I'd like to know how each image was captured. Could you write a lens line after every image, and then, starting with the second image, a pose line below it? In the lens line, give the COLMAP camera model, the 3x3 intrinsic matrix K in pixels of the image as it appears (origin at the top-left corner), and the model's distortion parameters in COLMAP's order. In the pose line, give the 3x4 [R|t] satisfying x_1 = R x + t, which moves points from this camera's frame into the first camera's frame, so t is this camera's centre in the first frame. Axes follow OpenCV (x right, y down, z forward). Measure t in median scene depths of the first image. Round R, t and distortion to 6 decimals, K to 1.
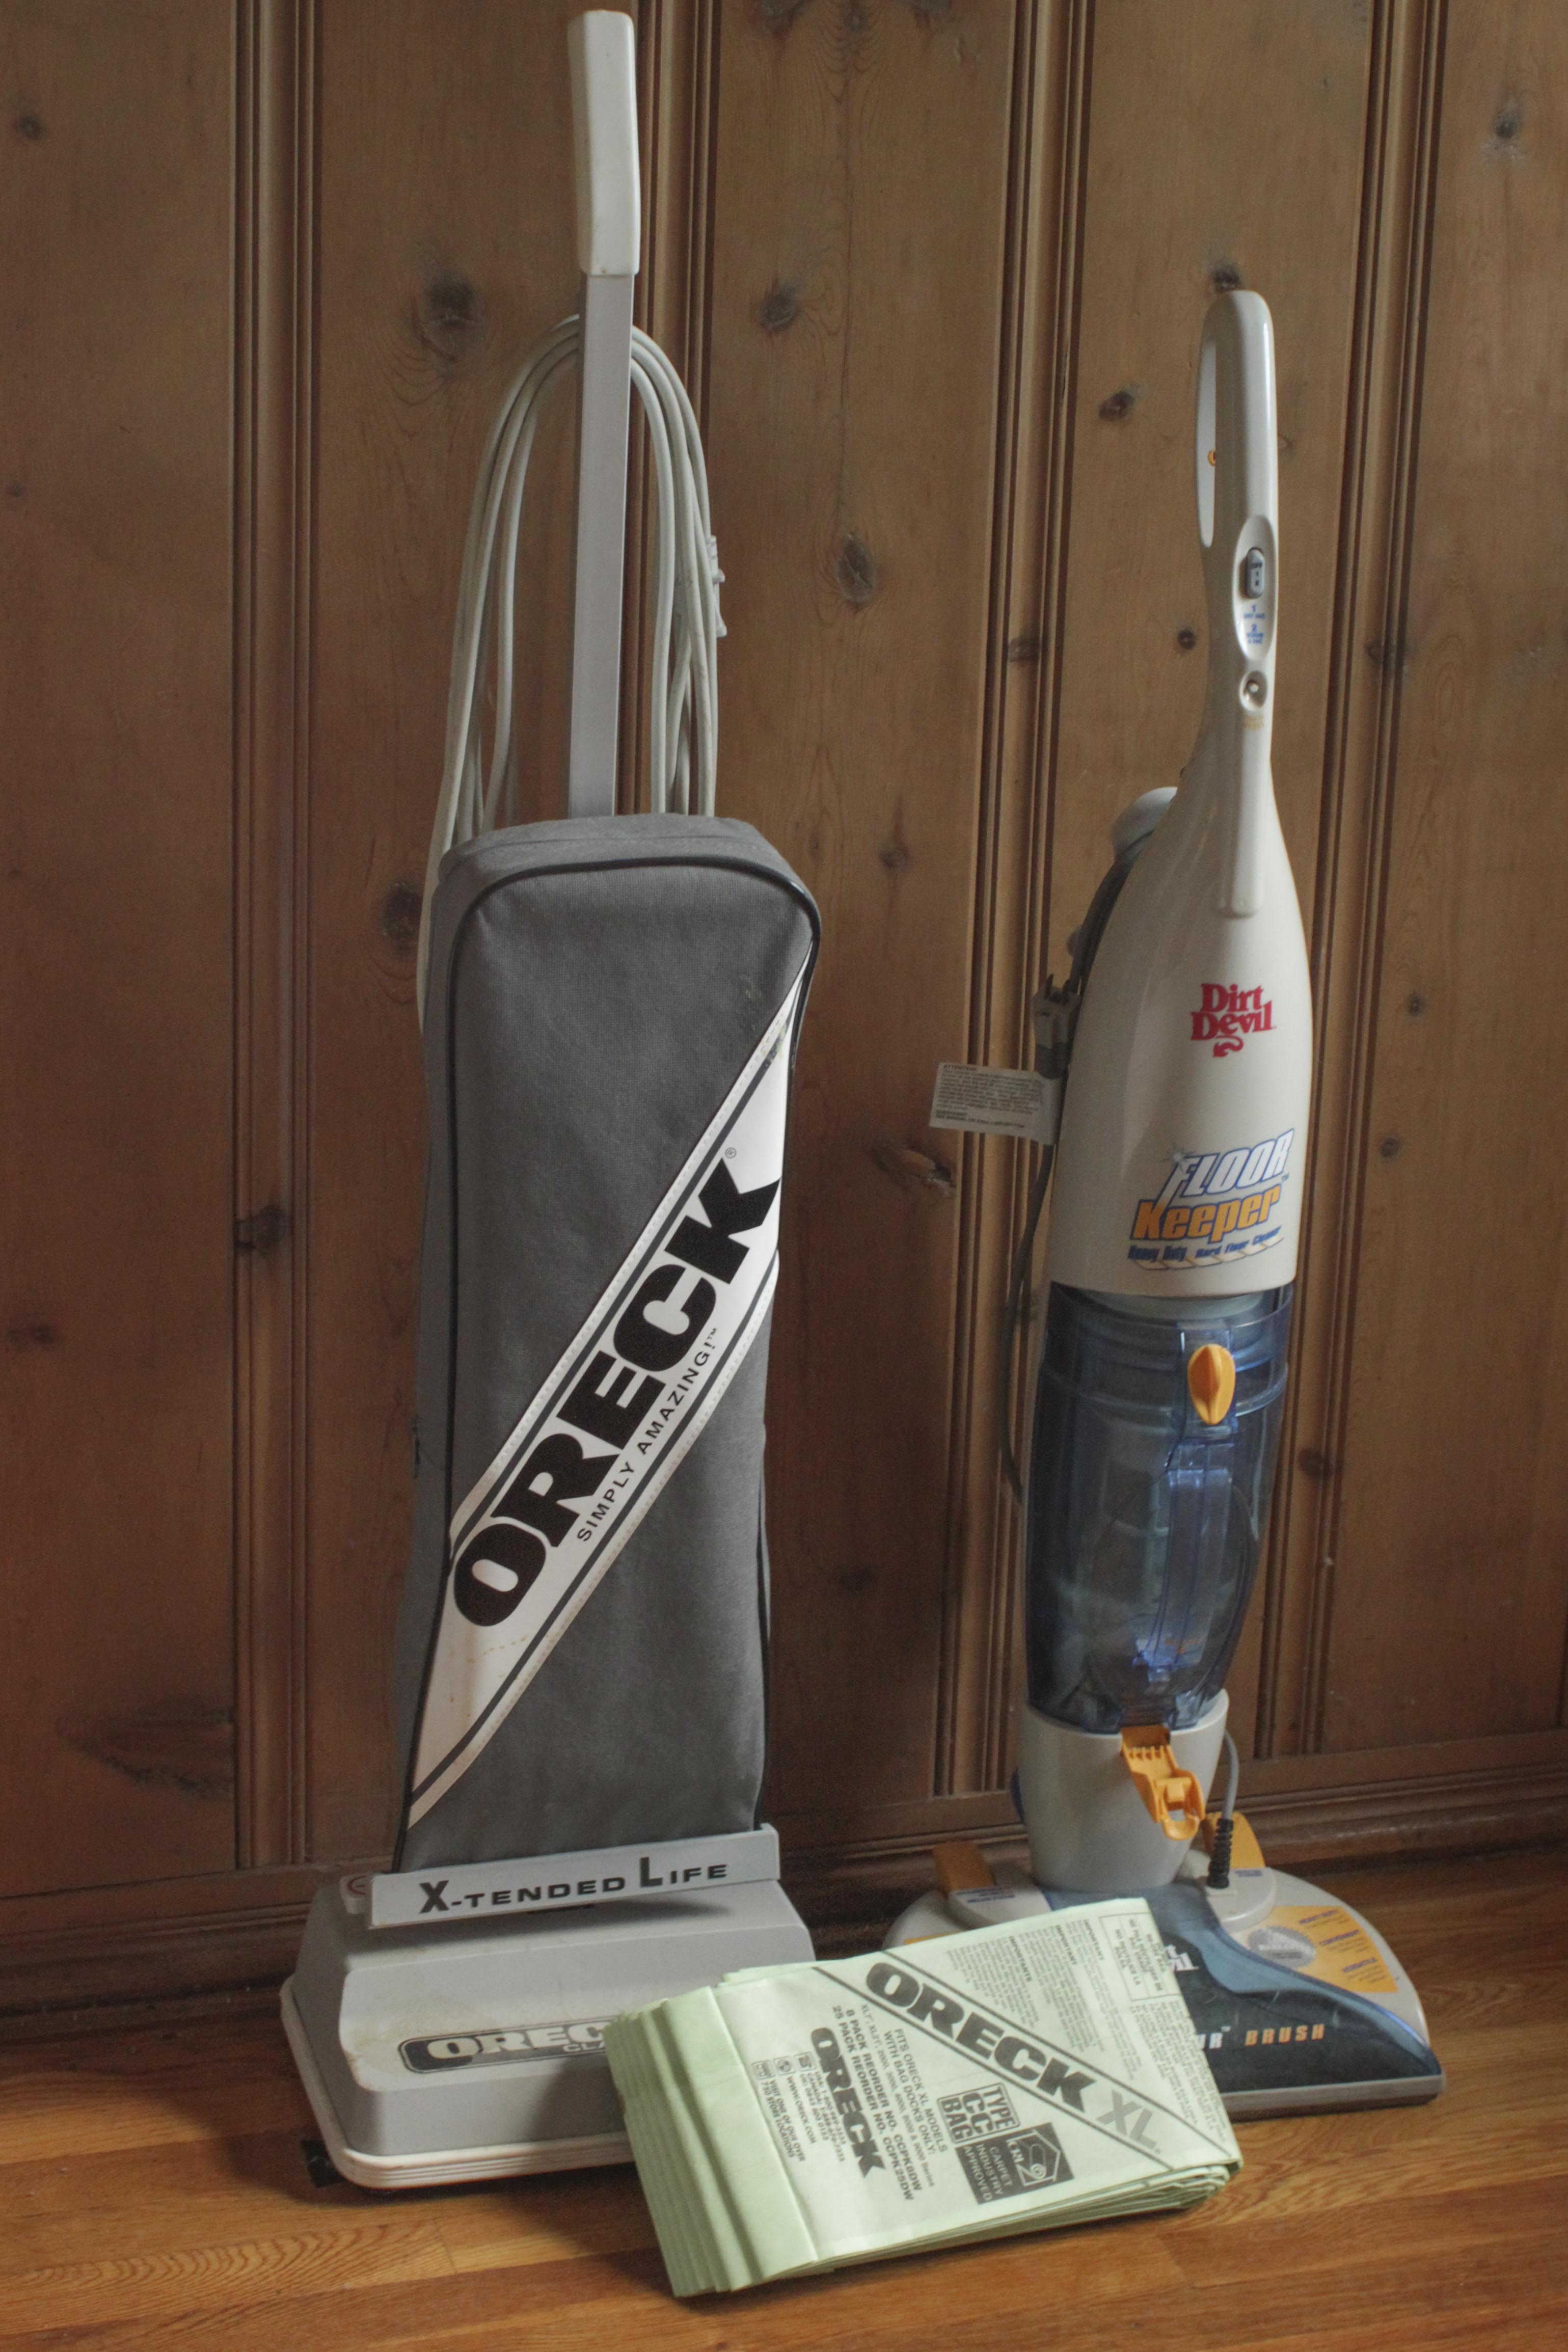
lens RADIAL K [[4114.7, 0, 785.4], [0, 4114.7, 1108.1], [0, 0, 1]] dist [-0.116902, 0.122548]
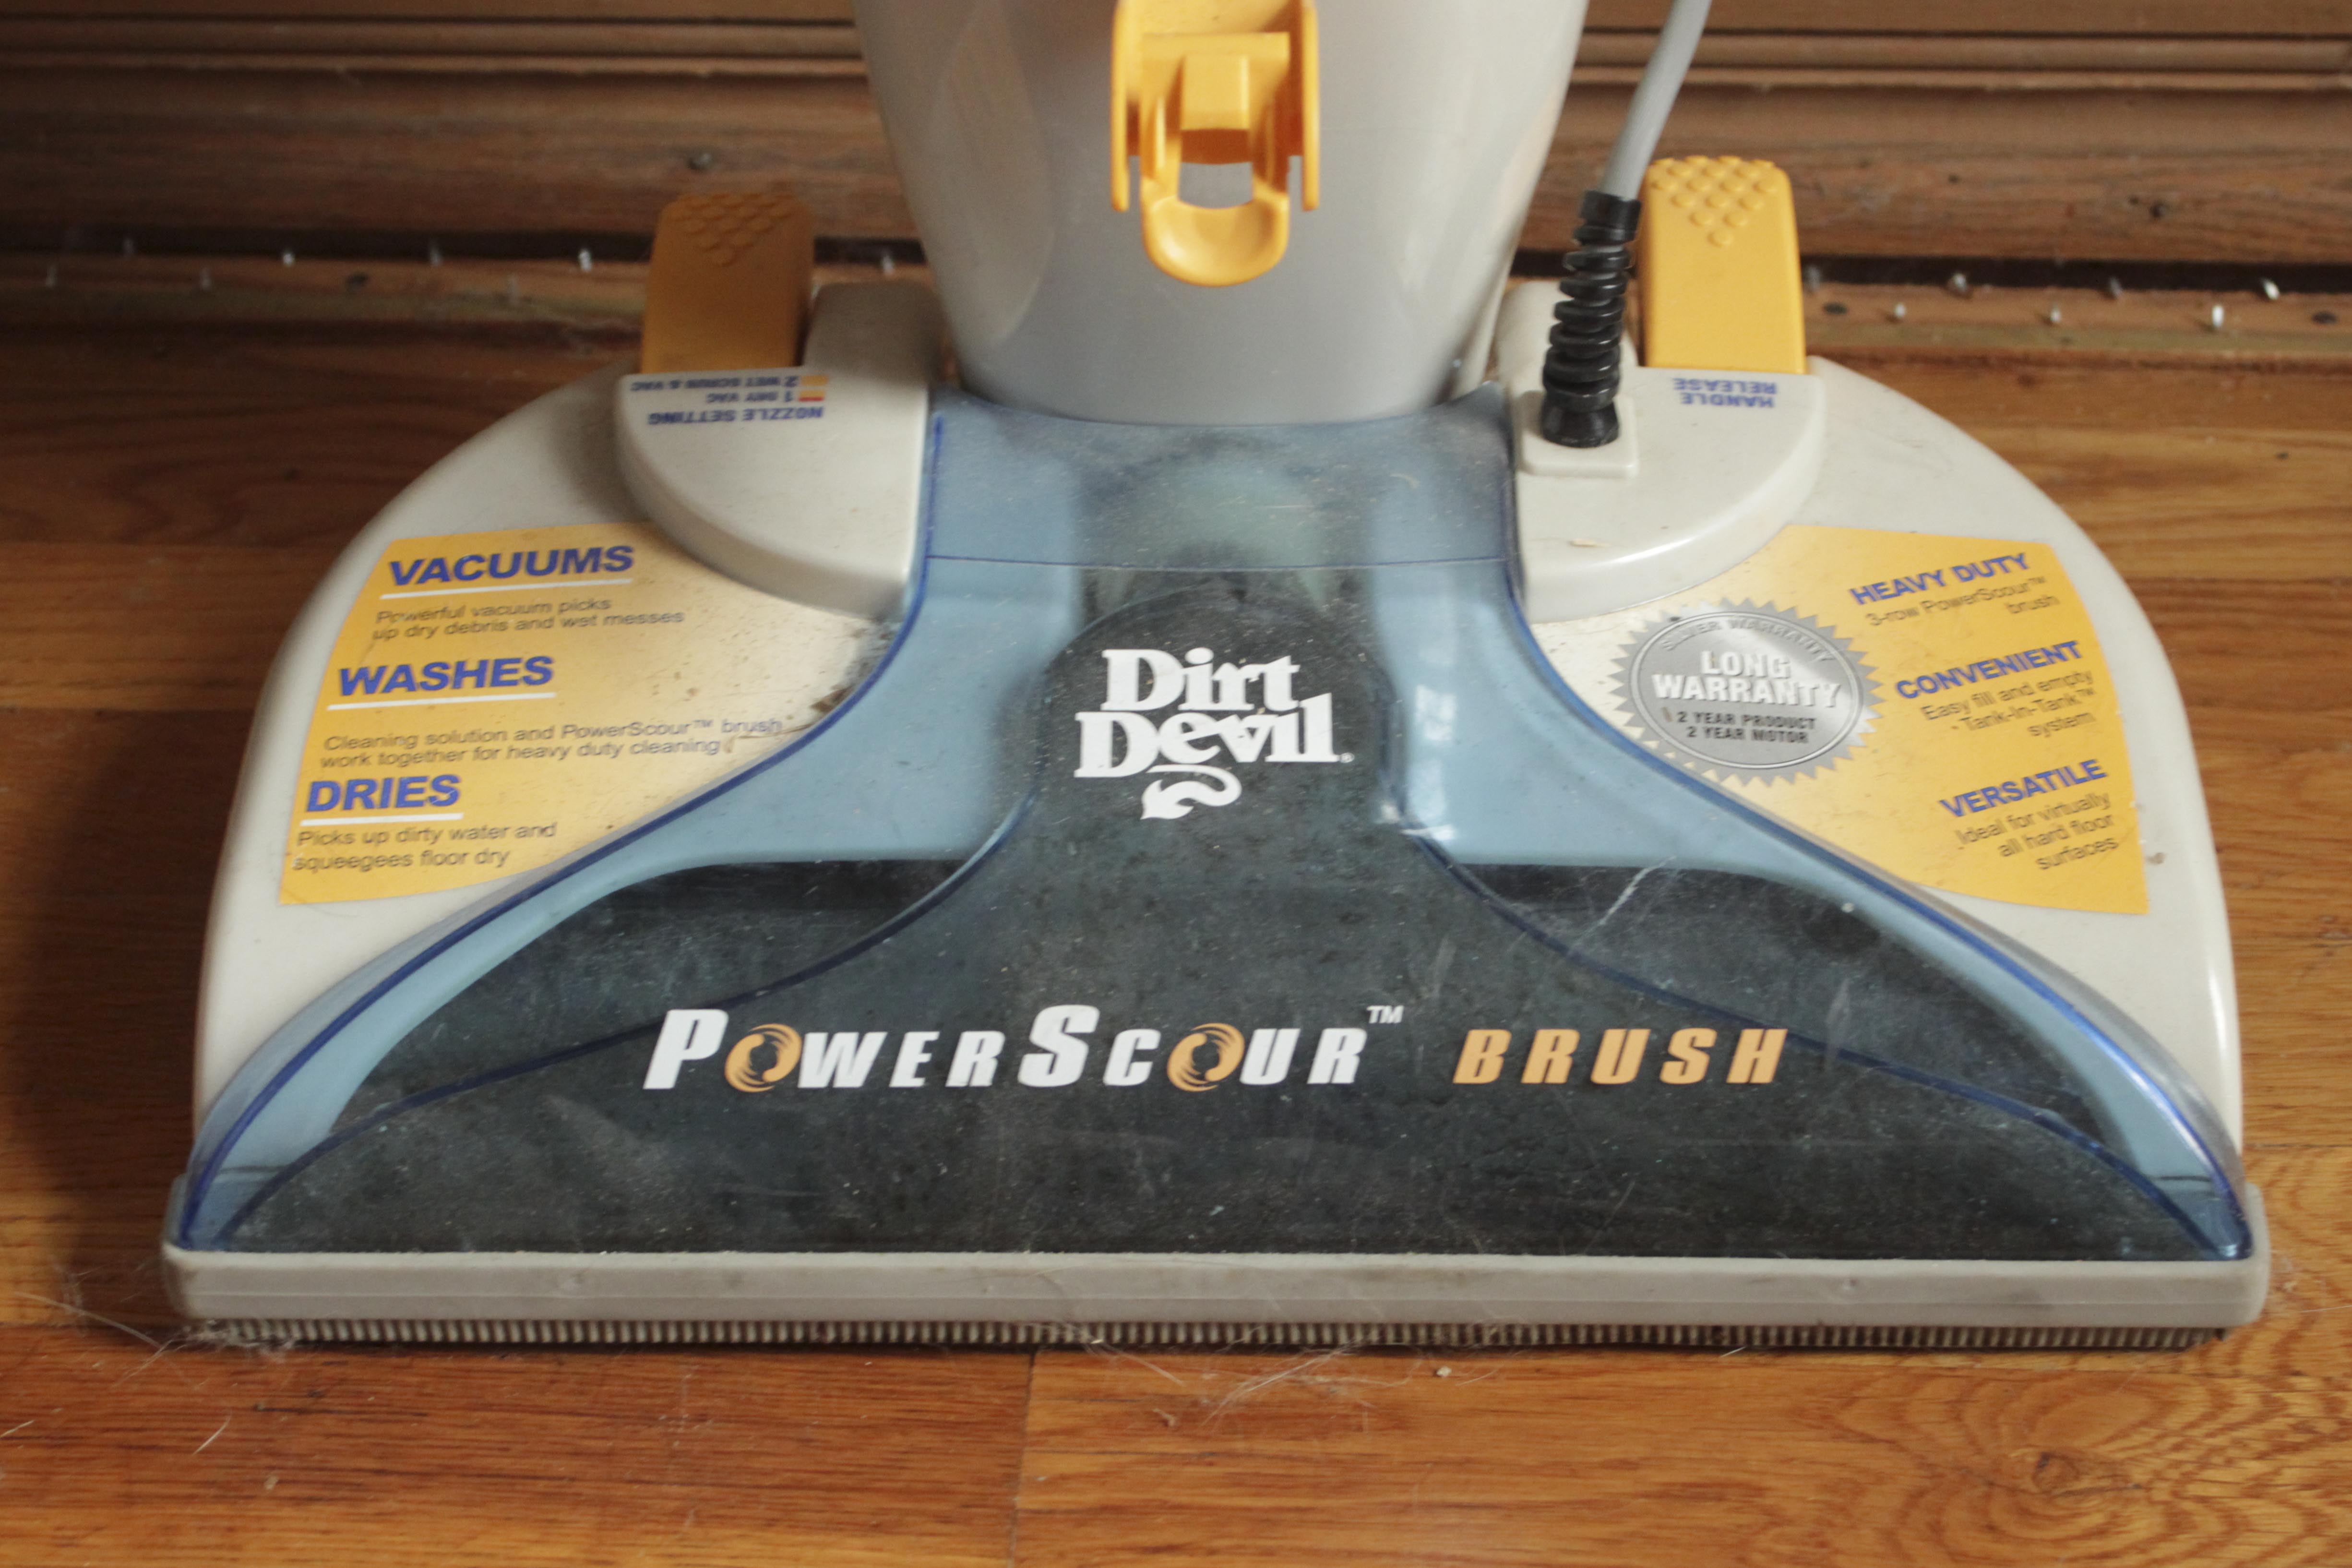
lens RADIAL K [[5233.6, 0, 1176.0], [0, 5233.6, 784.0], [0, 0, 1]] dist [0.008495, 0.113758]
pose [[0.934017, 0.161398, -0.318689, 0.141982], [-0.051983, 0.944028, 0.325744, 0.117078], [0.353426, -0.287684, 0.890128, 0.691490]]
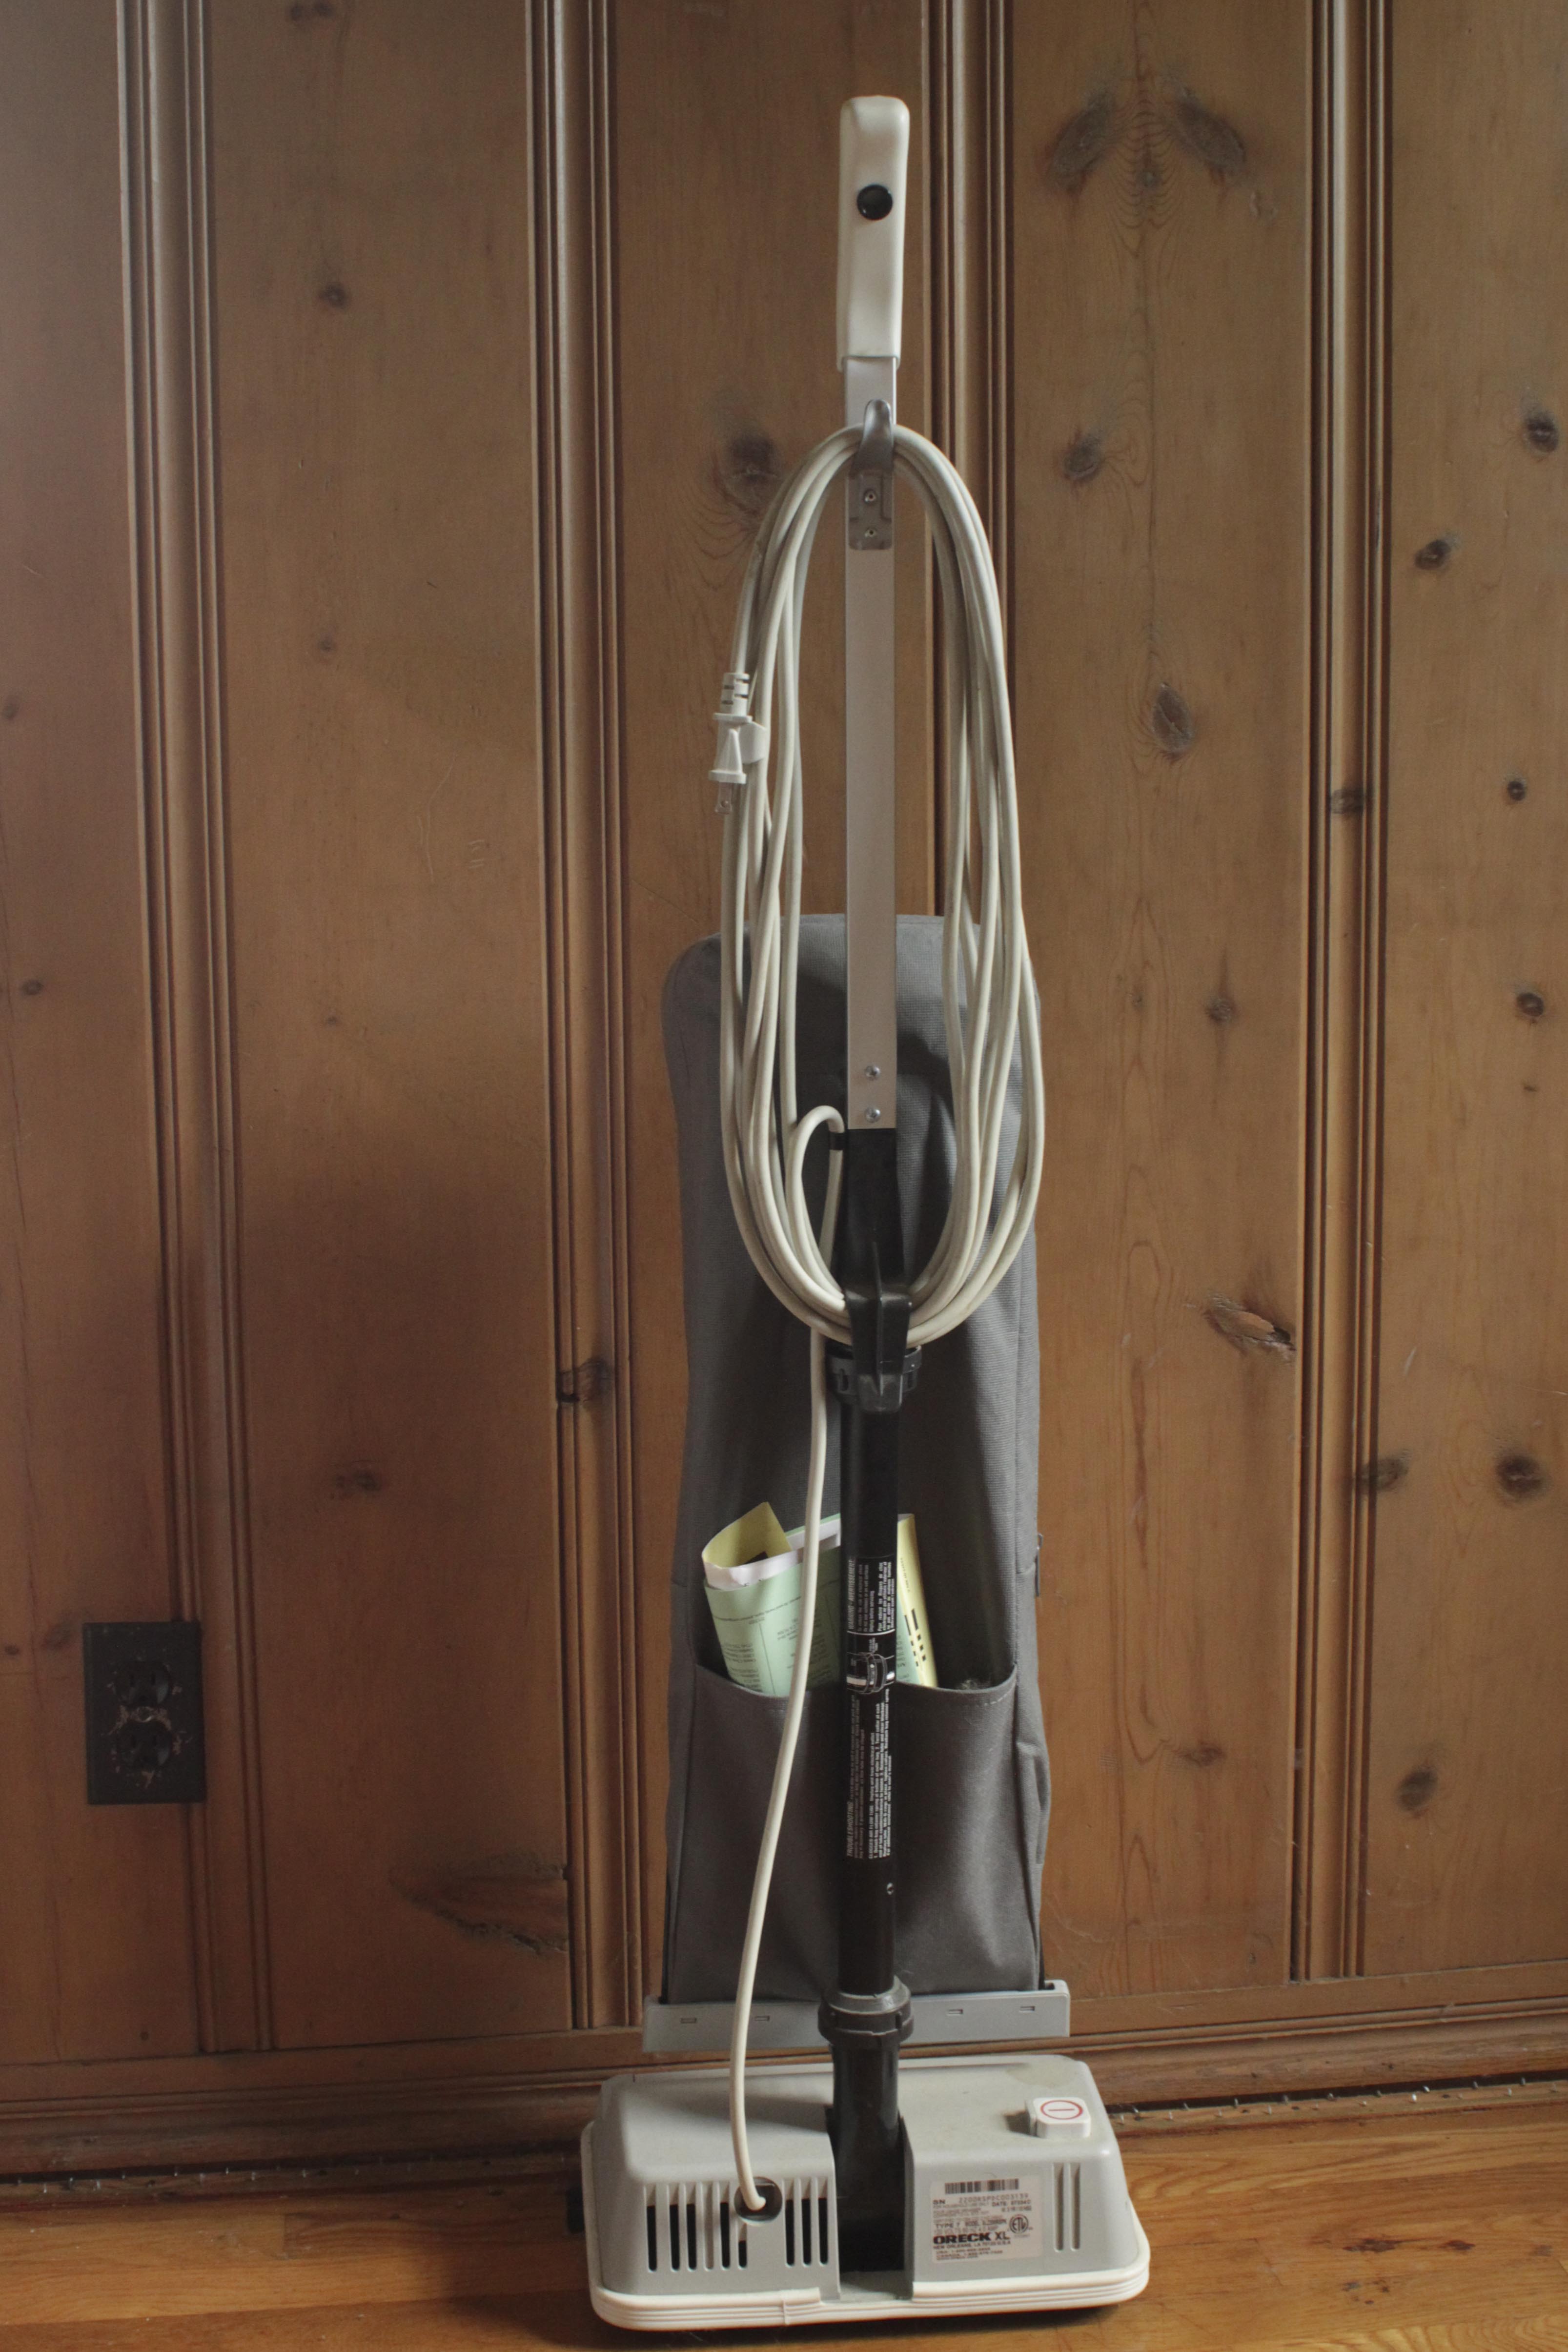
lens RADIAL K [[3355.8, 0, 784.0], [0, 3355.8, 1176.0], [0, 0, 1]] dist [-0.183094, 0.207244]
pose [[0.982234, -0.015621, -0.187010, 0.077779], [-0.004018, 0.994551, -0.104178, 0.066998], [0.187618, 0.103078, 0.976818, 0.206759]]
